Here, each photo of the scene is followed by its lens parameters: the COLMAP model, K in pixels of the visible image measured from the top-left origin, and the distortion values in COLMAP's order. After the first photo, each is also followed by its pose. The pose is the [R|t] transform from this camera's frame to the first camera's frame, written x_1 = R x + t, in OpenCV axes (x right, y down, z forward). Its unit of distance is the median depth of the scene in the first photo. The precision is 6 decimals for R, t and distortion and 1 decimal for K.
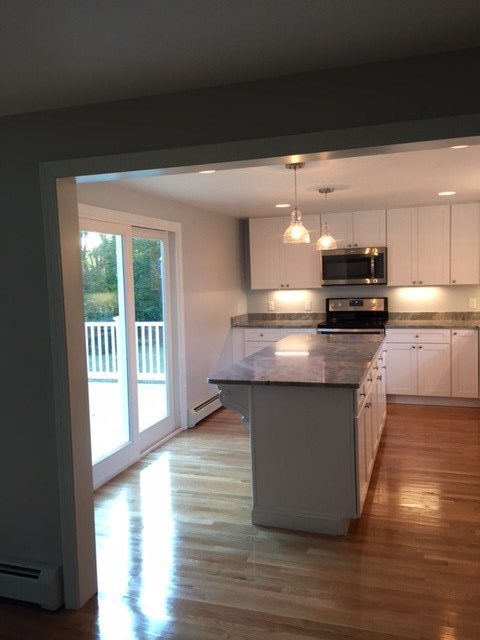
lens RADIAL K [[541.8, 0, 242.5], [0, 541.8, 317.4], [0, 0, 1]] dist [0.088682, -0.127976]
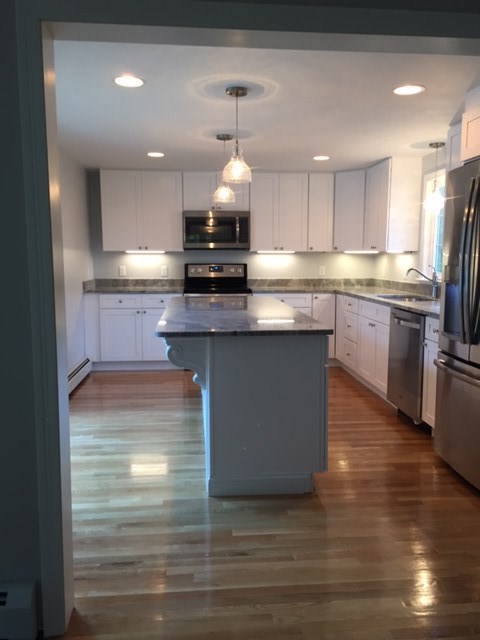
lens RADIAL K [[541.8, 0, 242.5], [0, 541.8, 317.4], [0, 0, 1]] dist [0.088682, -0.127976]
pose [[0.916451, -0.012839, 0.399940, -0.154560], [0.002077, 0.999624, 0.027331, 0.038419], [-0.400141, -0.024217, 0.916134, 0.104308]]
